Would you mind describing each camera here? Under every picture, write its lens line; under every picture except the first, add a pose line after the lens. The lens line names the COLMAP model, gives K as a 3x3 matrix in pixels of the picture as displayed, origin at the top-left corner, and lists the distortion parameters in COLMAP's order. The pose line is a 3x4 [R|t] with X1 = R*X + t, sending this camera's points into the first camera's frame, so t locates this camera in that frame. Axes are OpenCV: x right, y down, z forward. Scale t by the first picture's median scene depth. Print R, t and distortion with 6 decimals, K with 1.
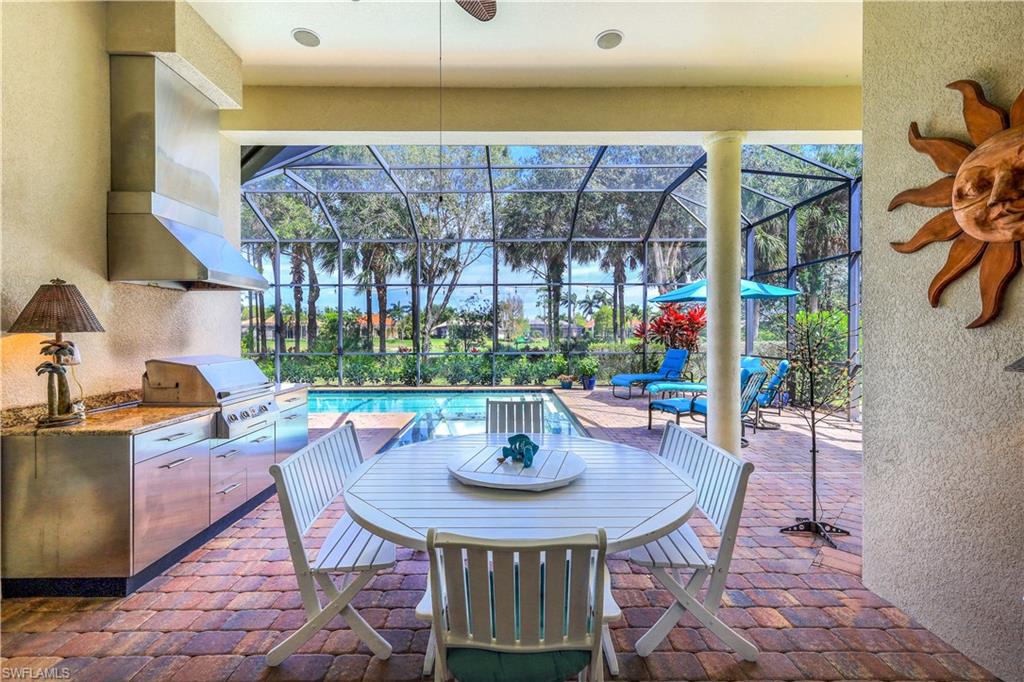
lens RADIAL K [[425.6, 0, 512.8], [0, 425.6, 333.2], [0, 0, 1]] dist [0.025900, 0.000047]
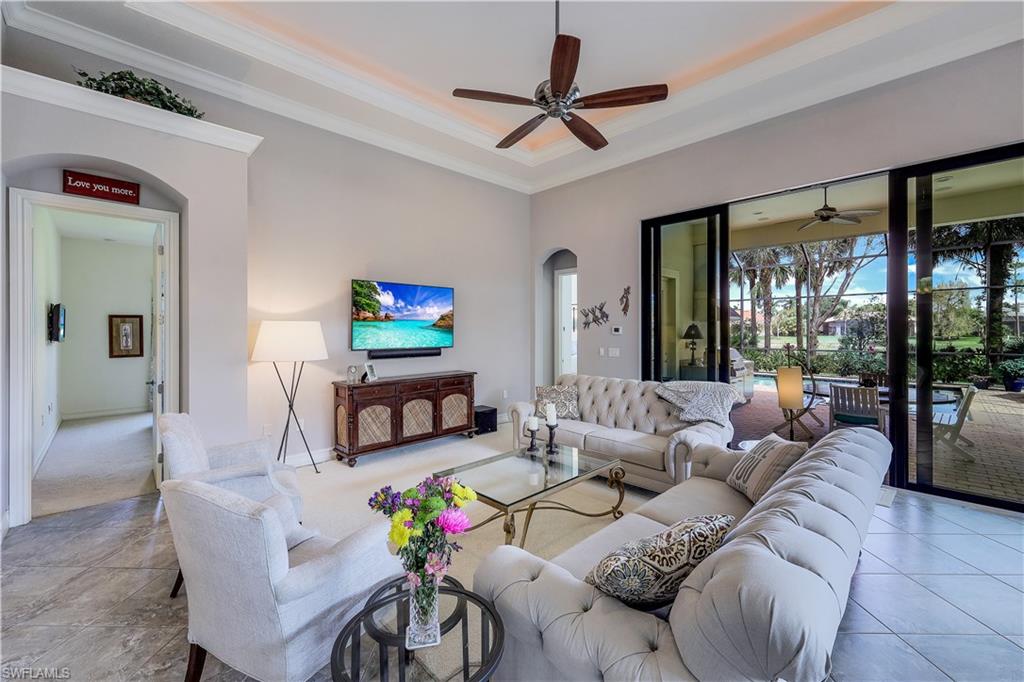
lens RADIAL K [[415.2, 0, 510.8], [0, 415.2, 333.3], [0, 0, 1]] dist [0.006329, 0.000142]
pose [[0.683059, 0.008424, -0.730315, 0.078191], [0.000180, 0.999932, 0.011702, -0.016975], [0.730364, -0.008124, 0.683010, -0.479966]]
